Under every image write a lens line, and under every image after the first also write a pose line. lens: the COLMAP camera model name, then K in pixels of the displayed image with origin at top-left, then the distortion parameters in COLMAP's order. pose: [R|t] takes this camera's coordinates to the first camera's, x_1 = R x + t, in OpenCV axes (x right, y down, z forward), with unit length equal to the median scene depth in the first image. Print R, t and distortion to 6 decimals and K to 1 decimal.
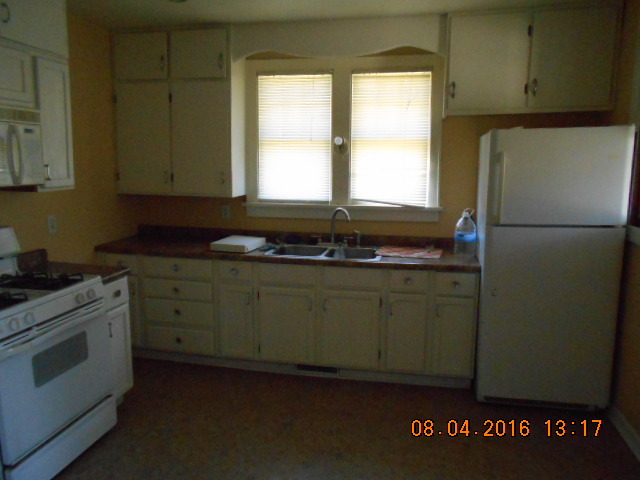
lens RADIAL K [[483.7, 0, 320.0], [0, 483.7, 240.0], [0, 0, 1]] dist [0.005054, 0.005035]
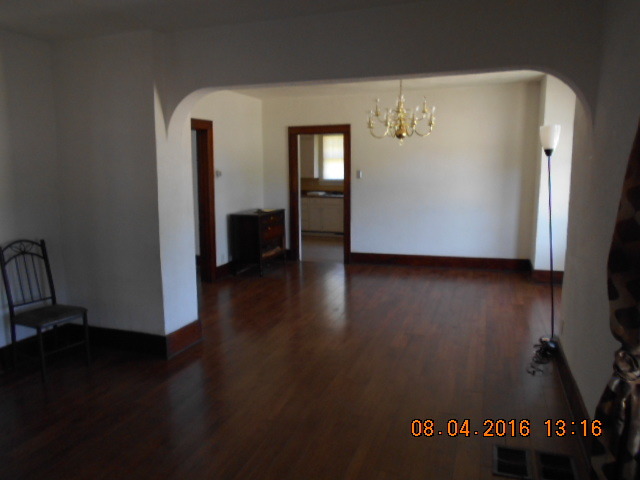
lens RADIAL K [[483.7, 0, 320.0], [0, 483.7, 240.0], [0, 0, 1]] dist [0.005054, 0.005035]
pose [[0.989273, 0.007032, -0.145910, 0.283020], [-0.006803, 0.999975, 0.002068, 0.278946], [0.145921, -0.001053, 0.989296, -1.888490]]
